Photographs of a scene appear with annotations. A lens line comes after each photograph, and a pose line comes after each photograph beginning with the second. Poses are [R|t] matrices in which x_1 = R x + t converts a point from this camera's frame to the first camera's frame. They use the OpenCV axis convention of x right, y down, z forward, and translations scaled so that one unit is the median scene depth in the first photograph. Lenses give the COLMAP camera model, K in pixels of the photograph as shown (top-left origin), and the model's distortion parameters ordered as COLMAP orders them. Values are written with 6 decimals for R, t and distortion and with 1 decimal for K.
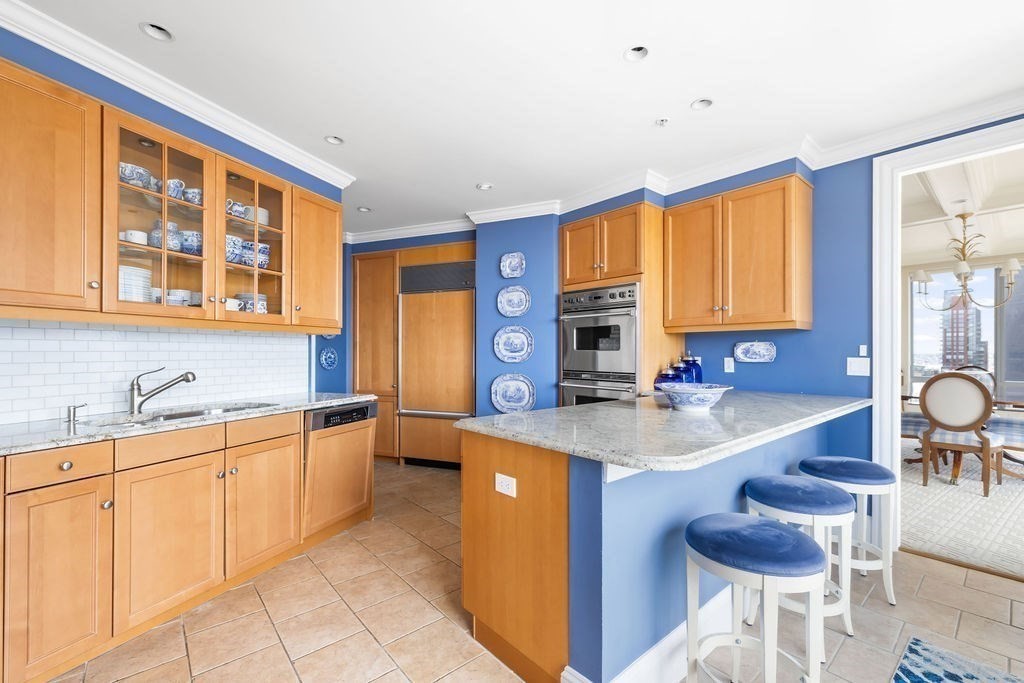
lens RADIAL K [[433.3, 0, 511.1], [0, 433.3, 345.2], [0, 0, 1]] dist [0.001307, 0.000053]
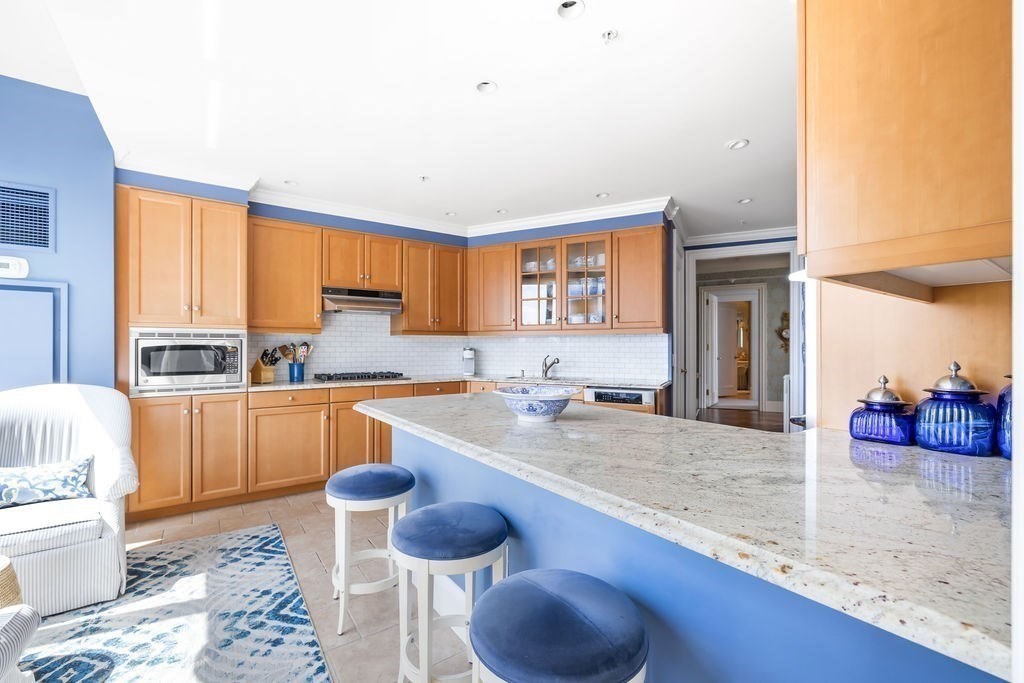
lens RADIAL K [[433.3, 0, 511.0], [0, 433.3, 347.1], [0, 0, 1]] dist [0.001307, 0.000053]
pose [[-0.084522, -0.001891, -0.996420, 1.388078], [0.008008, 0.999965, -0.002577, 0.021430], [0.996389, -0.008197, -0.084504, 1.138115]]
